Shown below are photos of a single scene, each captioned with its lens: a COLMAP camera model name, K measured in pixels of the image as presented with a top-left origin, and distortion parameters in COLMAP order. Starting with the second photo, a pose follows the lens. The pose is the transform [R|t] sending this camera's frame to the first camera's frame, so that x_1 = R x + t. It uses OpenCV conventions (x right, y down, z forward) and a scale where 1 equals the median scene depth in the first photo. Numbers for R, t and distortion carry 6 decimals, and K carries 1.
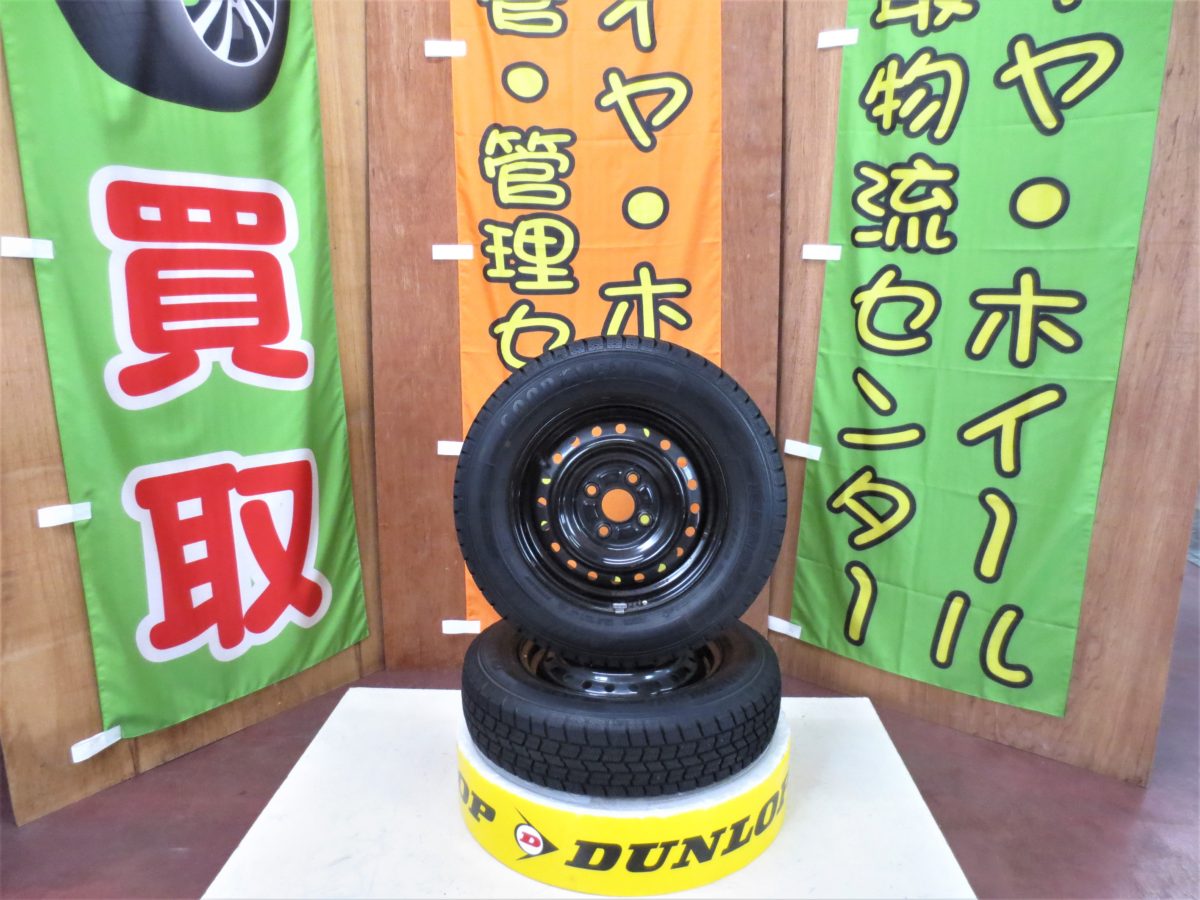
lens RADIAL K [[856.3, 0, 600.0], [0, 856.3, 450.0], [0, 0, 1]] dist [-0.022094, 0.010373]
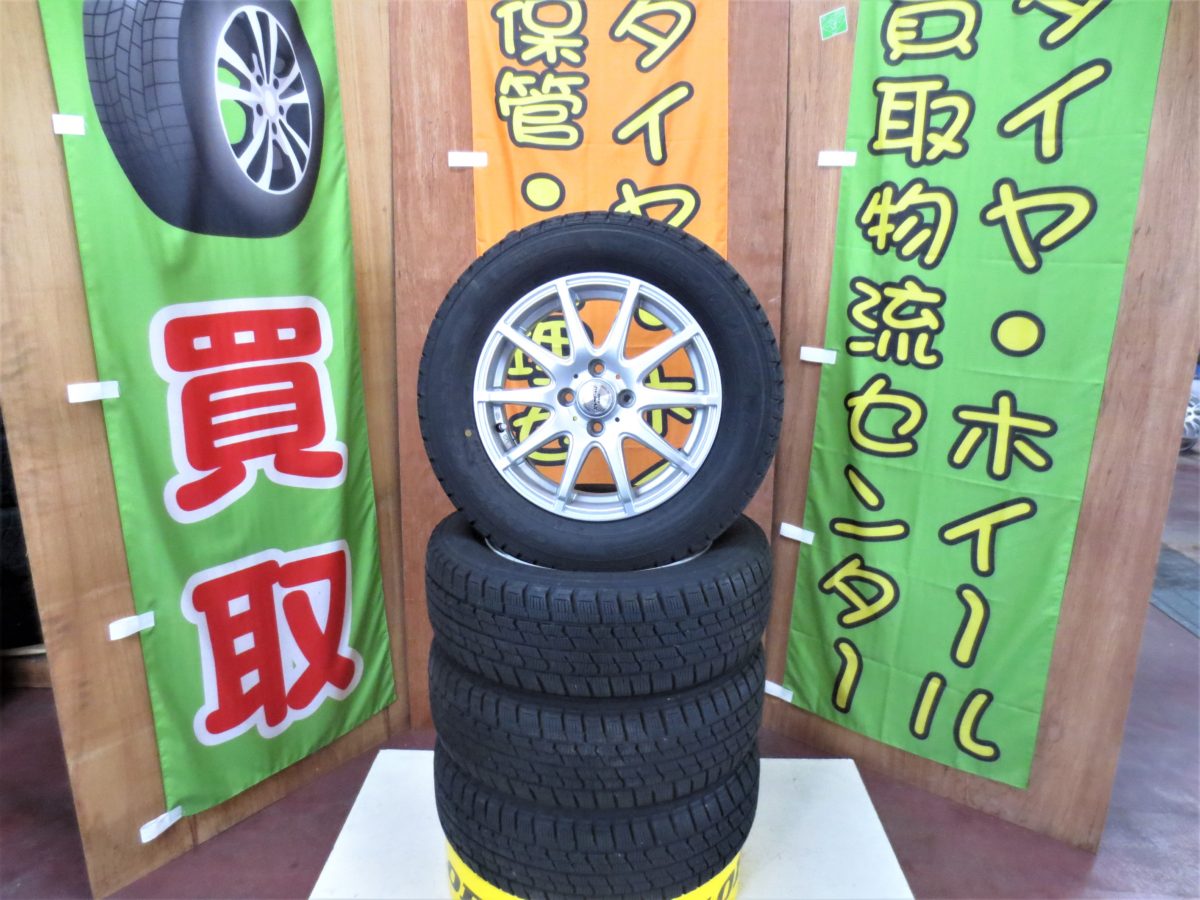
lens RADIAL K [[856.3, 0, 600.0], [0, 856.3, 450.0], [0, 0, 1]] dist [-0.022094, 0.010373]
pose [[0.999714, 0.003759, 0.023635, -0.044855], [-0.004839, 0.998938, 0.045816, -0.174285], [-0.023438, -0.045917, 0.998670, -0.085816]]
